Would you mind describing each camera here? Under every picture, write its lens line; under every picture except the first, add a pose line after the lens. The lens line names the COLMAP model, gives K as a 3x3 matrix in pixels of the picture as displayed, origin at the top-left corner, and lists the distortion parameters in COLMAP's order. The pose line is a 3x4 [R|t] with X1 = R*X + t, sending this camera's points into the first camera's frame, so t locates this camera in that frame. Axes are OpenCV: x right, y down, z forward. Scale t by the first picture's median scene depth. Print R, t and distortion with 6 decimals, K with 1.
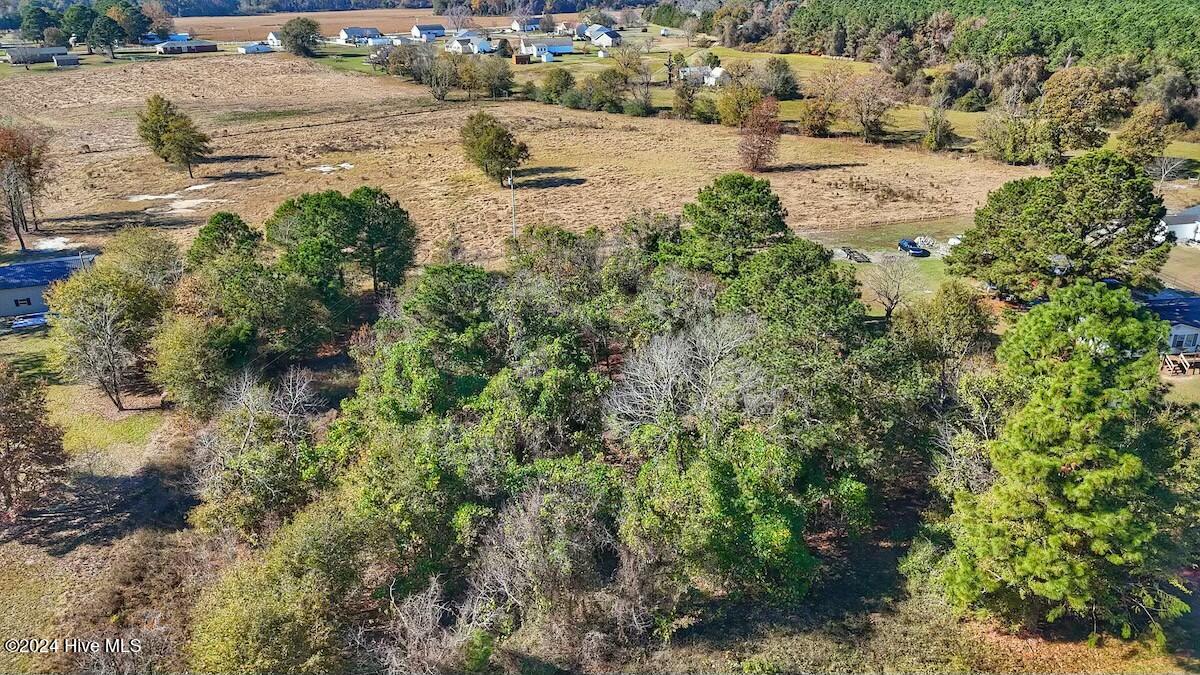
lens RADIAL K [[878.7, 0, 603.2], [0, 878.7, 340.7], [0, 0, 1]] dist [0.068693, -0.067422]
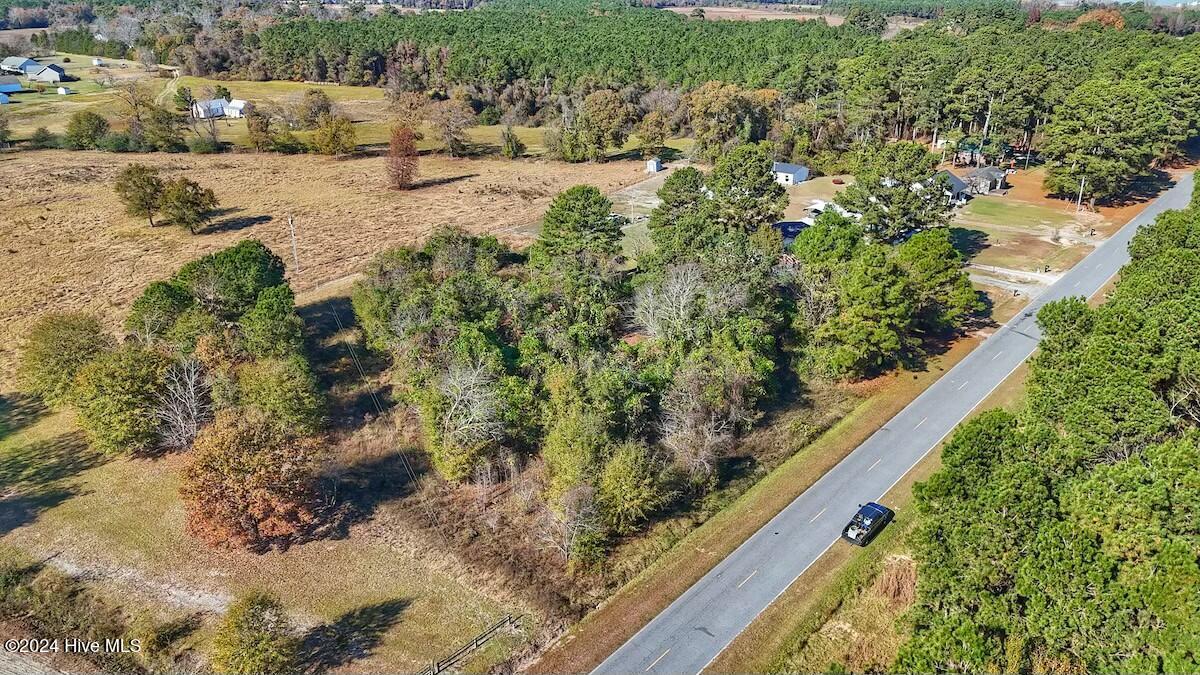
lens RADIAL K [[878.7, 0, 603.2], [0, 878.7, 340.7], [0, 0, 1]] dist [0.068693, -0.067422]
pose [[0.774610, -0.228494, 0.589720, -0.277205], [0.234785, 0.969713, 0.067332, -0.009062], [-0.587244, 0.086301, 0.804796, -0.073426]]
